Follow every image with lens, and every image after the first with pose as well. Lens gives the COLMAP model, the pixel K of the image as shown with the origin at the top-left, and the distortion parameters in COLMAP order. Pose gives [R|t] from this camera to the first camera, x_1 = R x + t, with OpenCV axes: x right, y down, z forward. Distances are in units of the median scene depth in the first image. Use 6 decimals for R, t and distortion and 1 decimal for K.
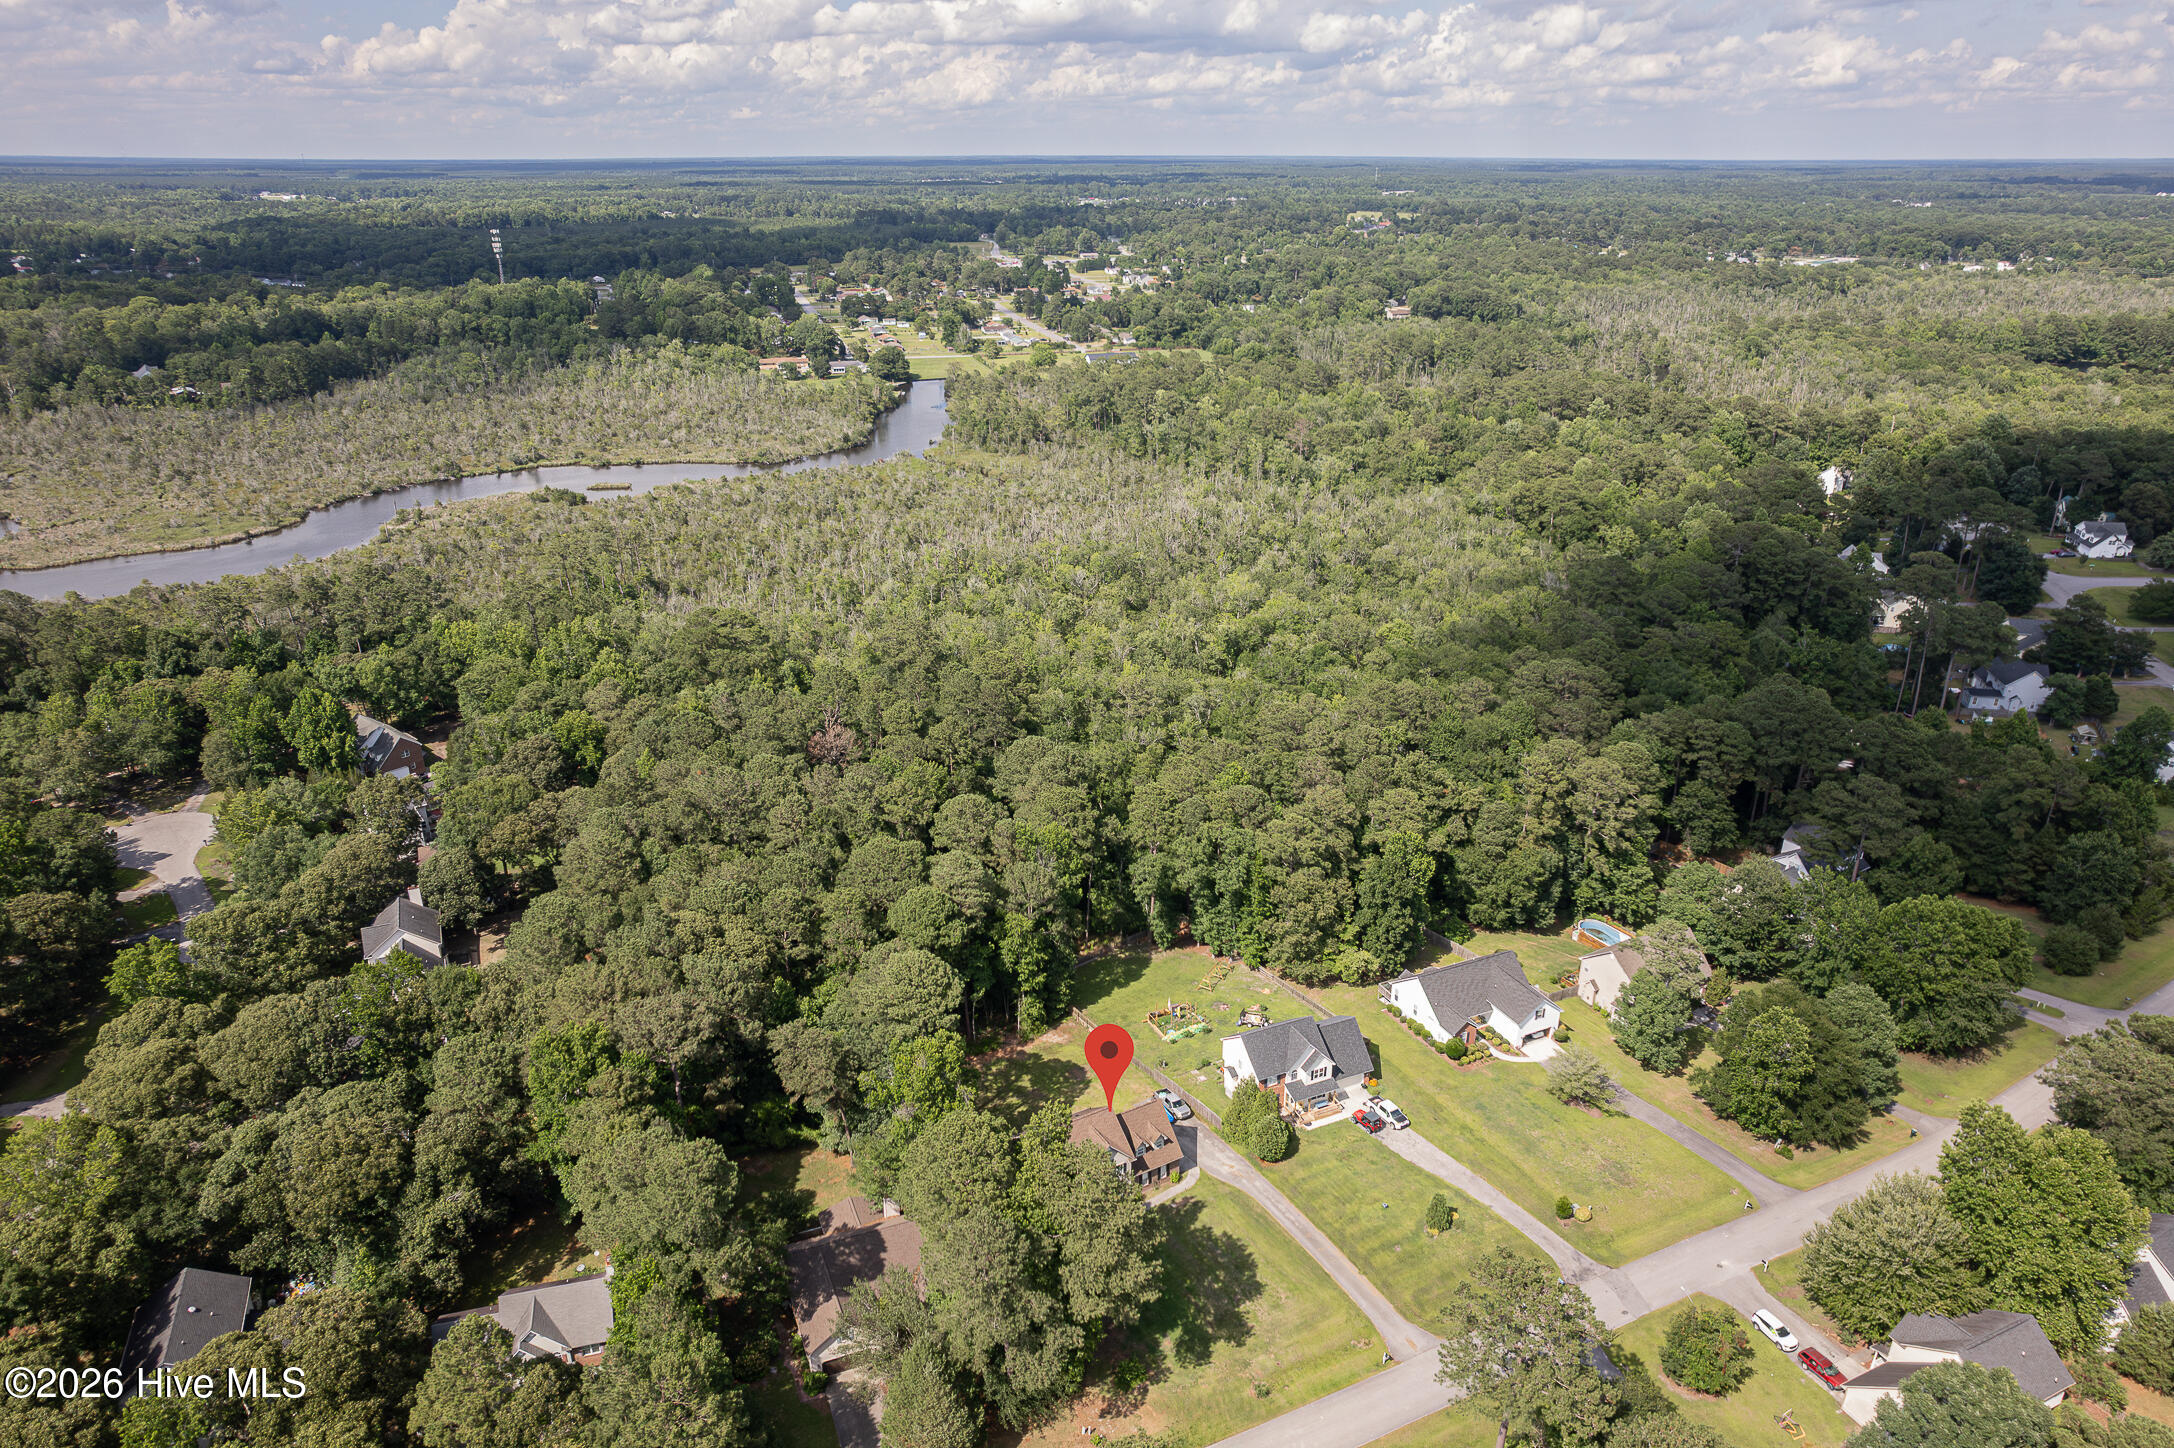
lens RADIAL K [[1389.6, 0, 1092.6], [0, 1389.6, 734.3], [0, 0, 1]] dist [-0.076684, 0.084695]
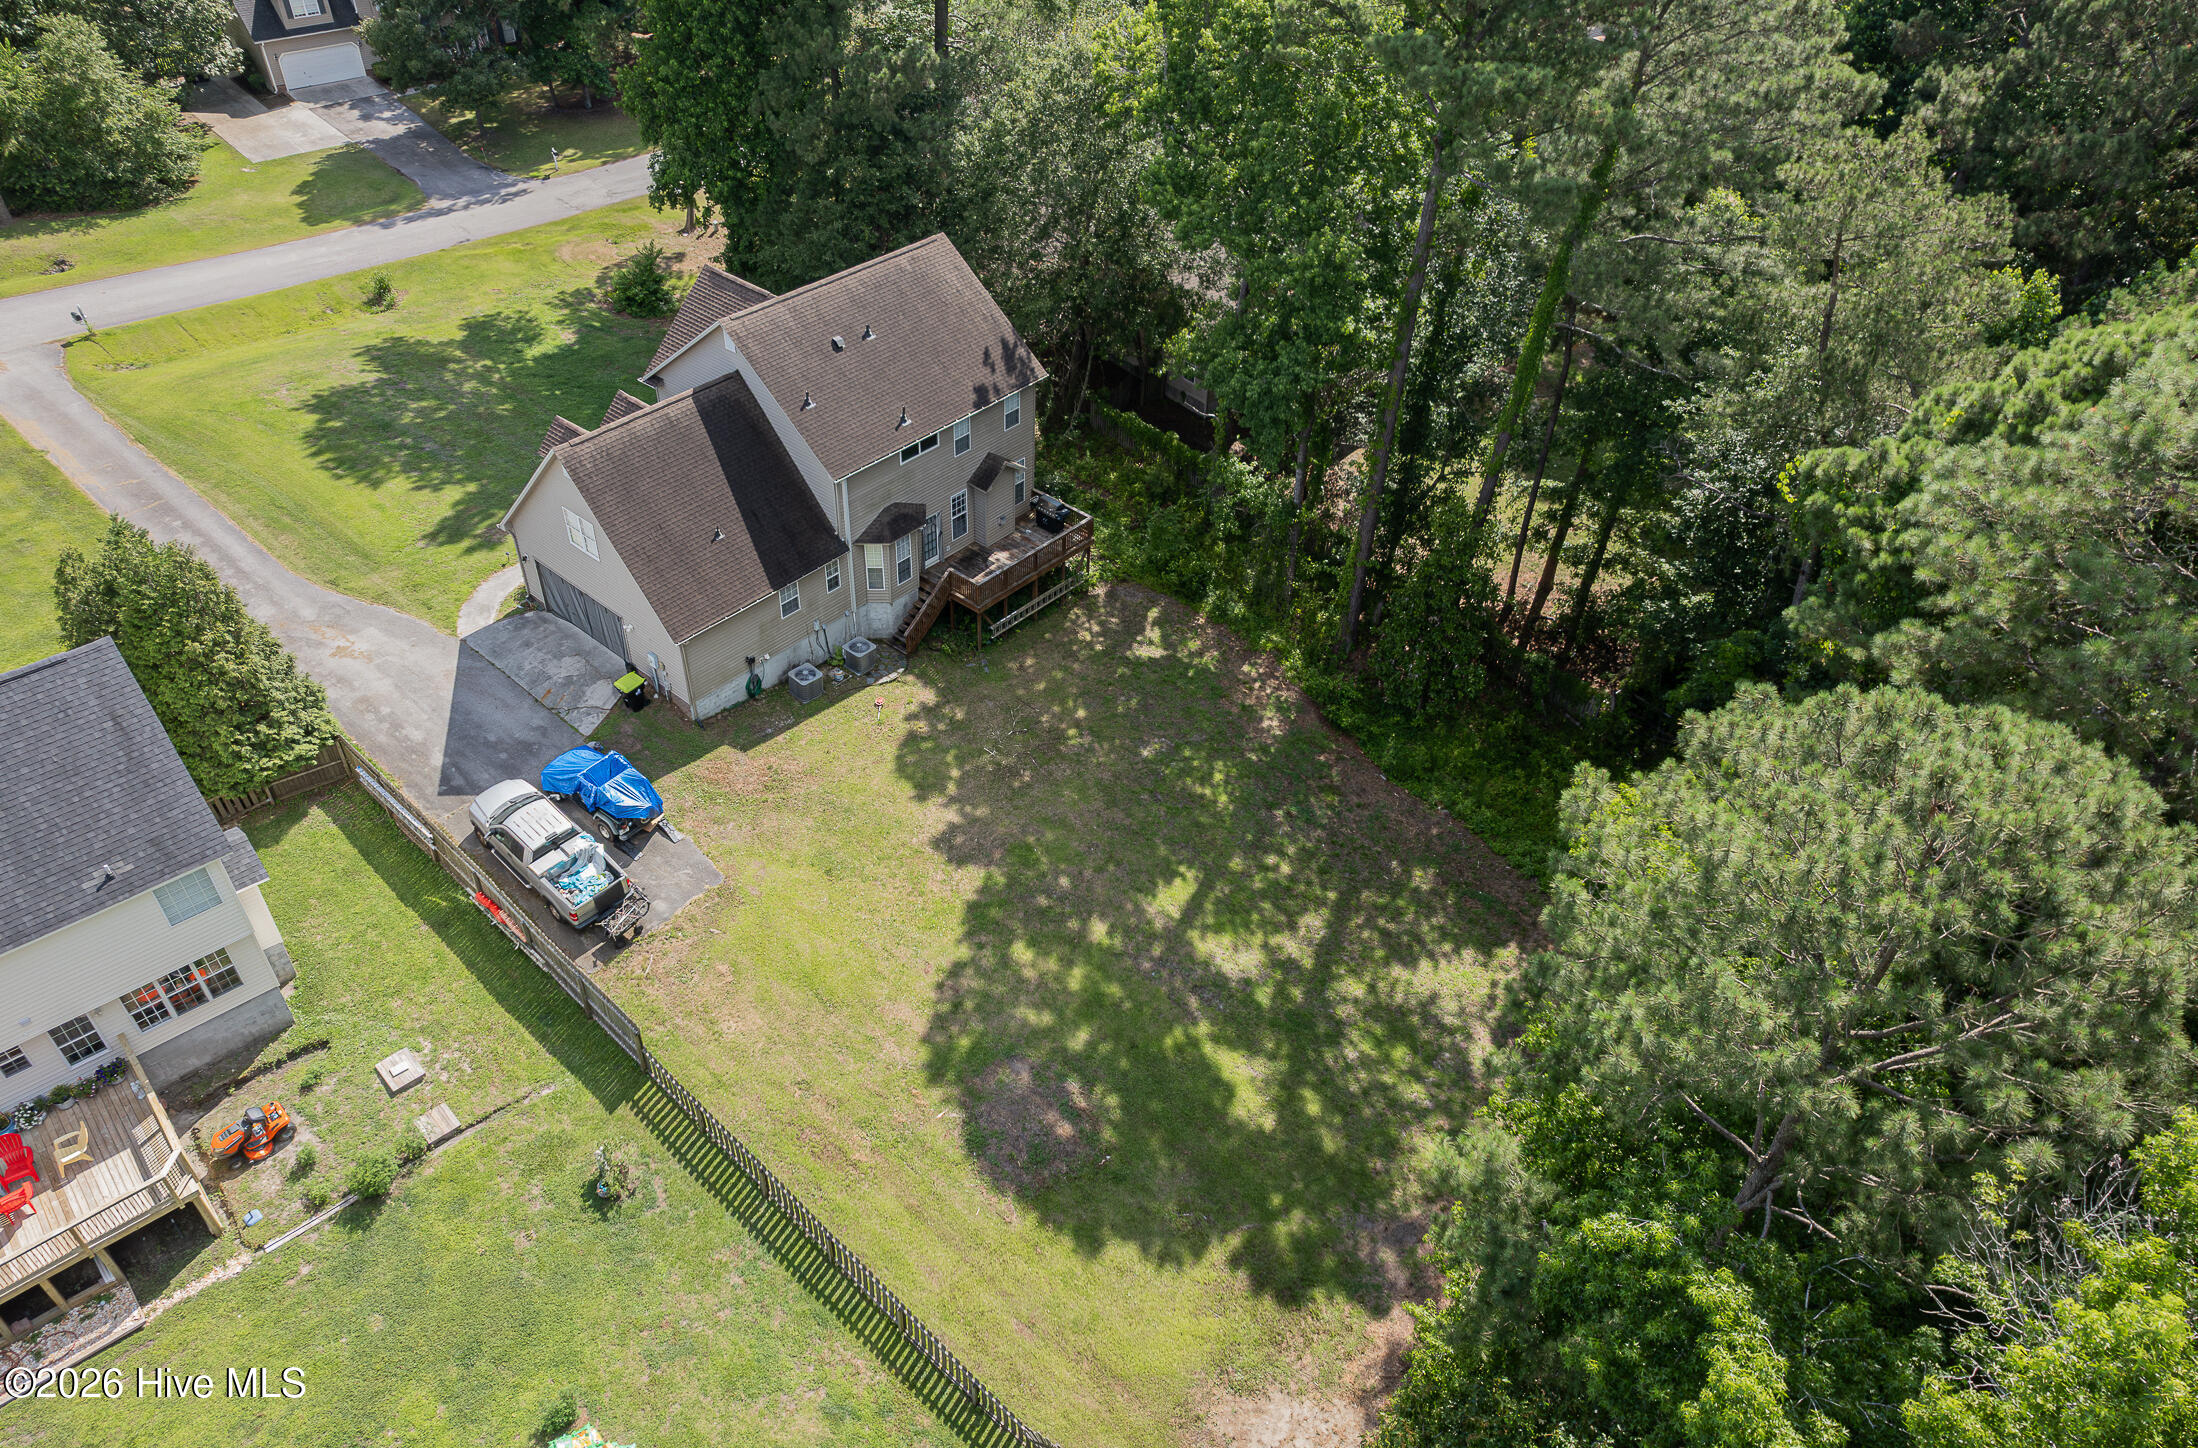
lens RADIAL K [[1499.3, 0, 1084.8], [0, 1499.3, 722.9], [0, 0, 1]] dist [-0.110028, 0.127049]
pose [[-0.950897, 0.166843, -0.260687, 0.028676], [-0.155333, 0.471255, 0.868211, 0.020390], [0.267705, 0.866073, -0.422199, 1.016734]]
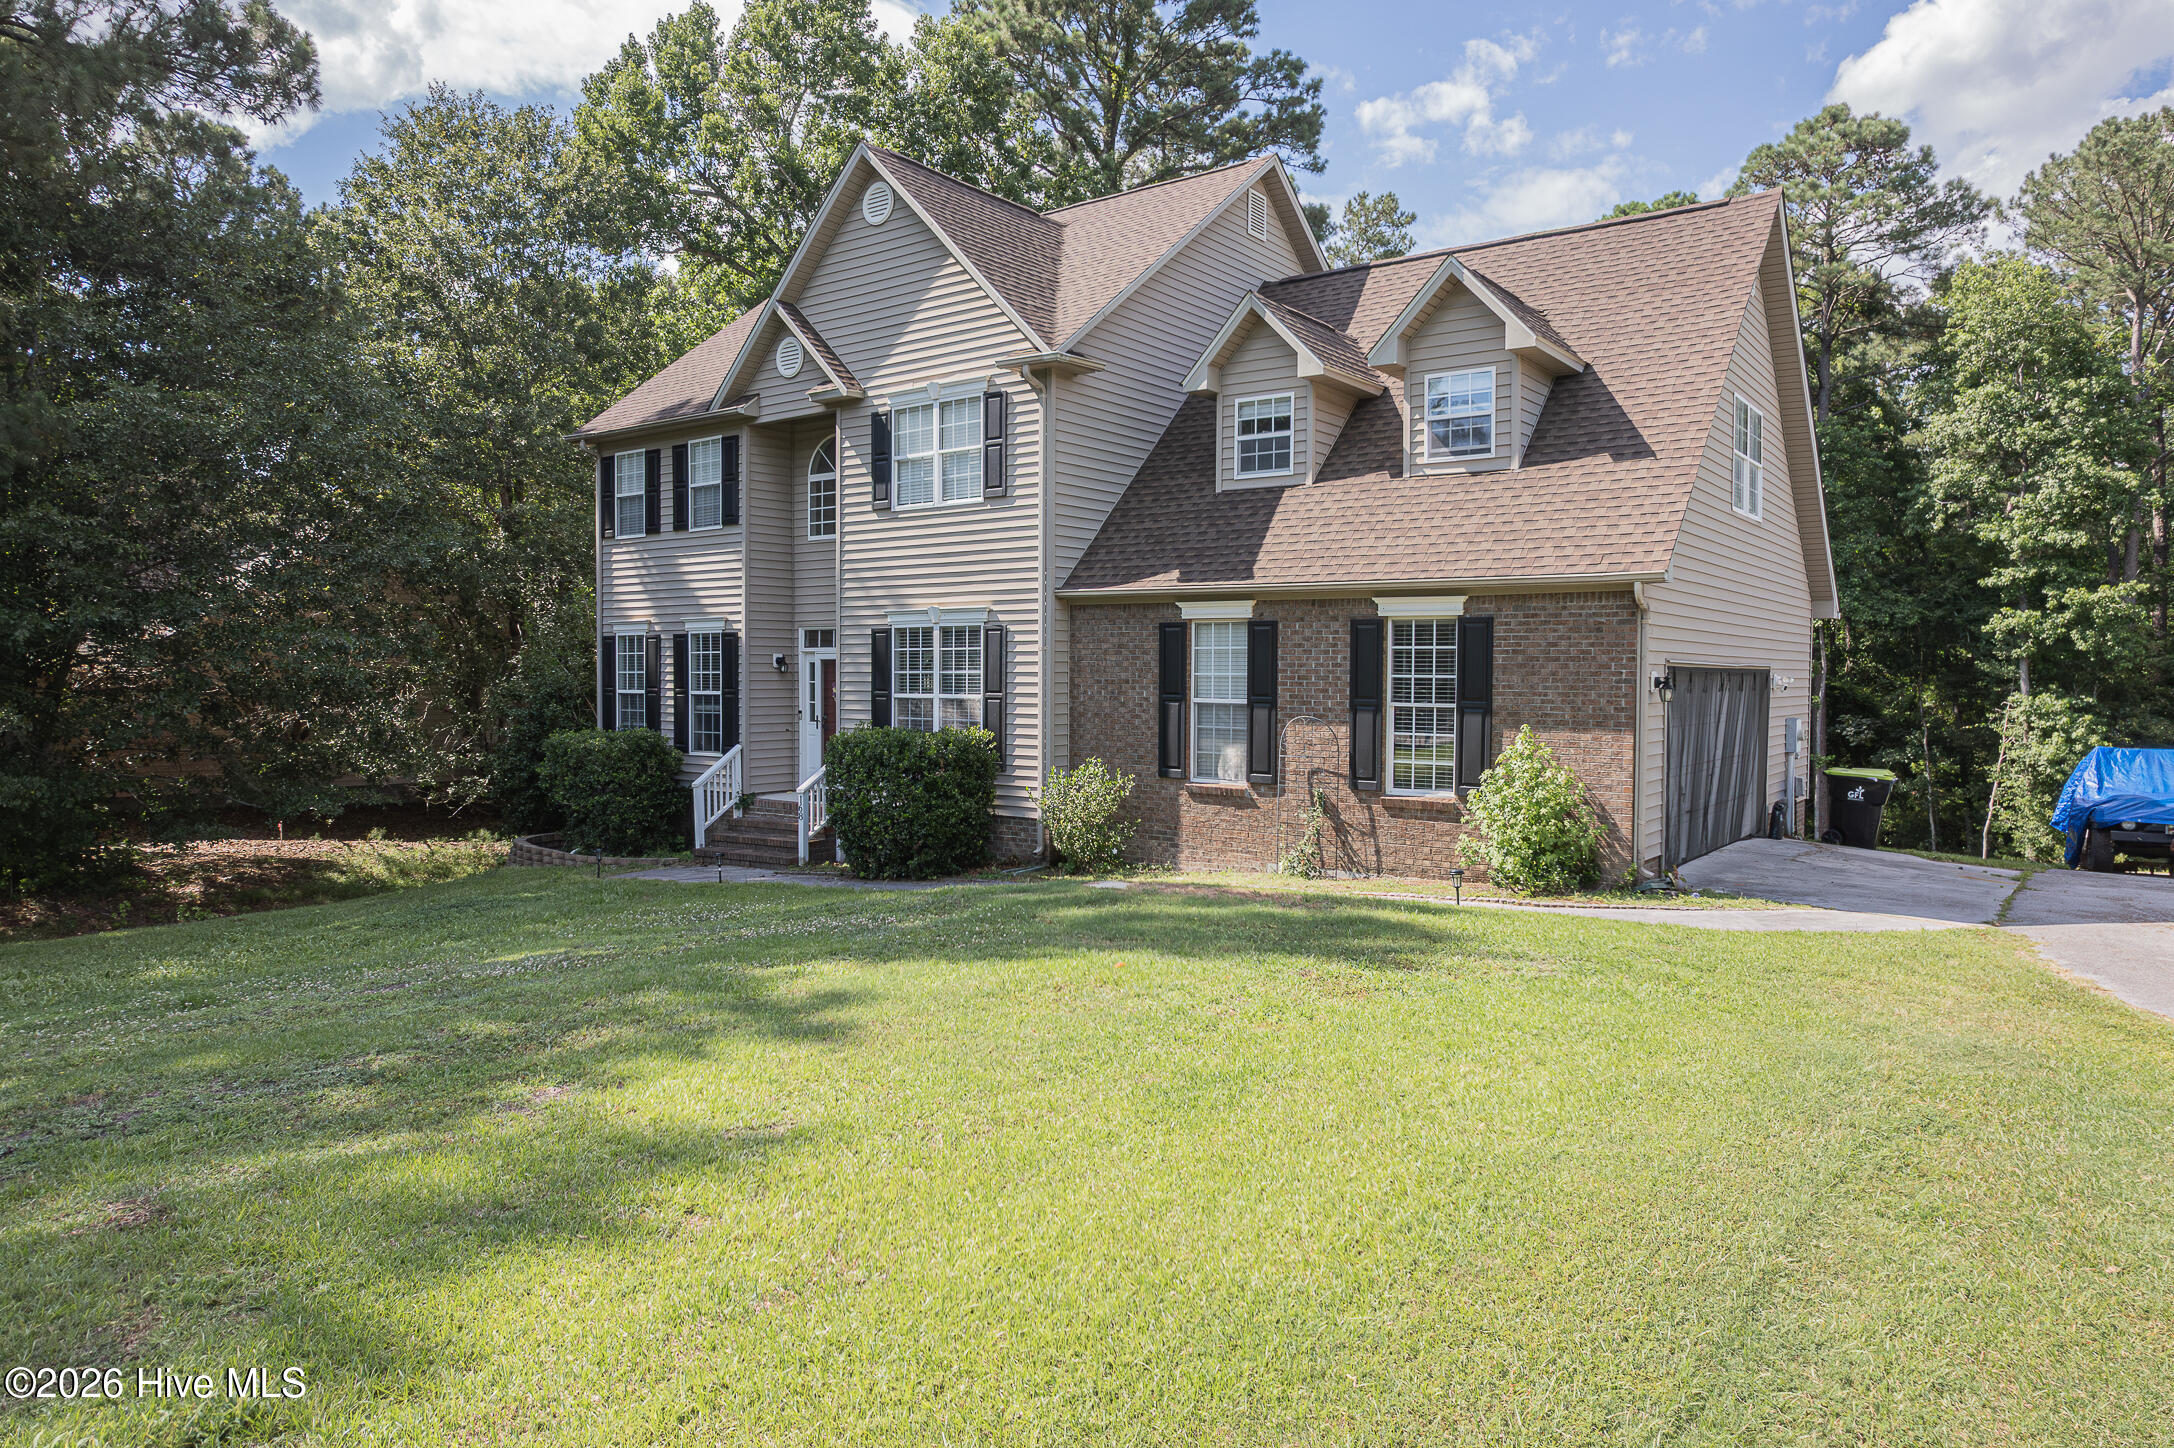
lens RADIAL K [[1401.2, 0, 1089.3], [0, 1401.2, 726.6], [0, 0, 1]] dist [-0.080177, 0.095790]
pose [[0.378299, 0.044596, -0.924609, 0.108298], [-0.365862, 0.924717, -0.105089, 0.282118], [0.850315, 0.378034, 0.366135, 0.795977]]
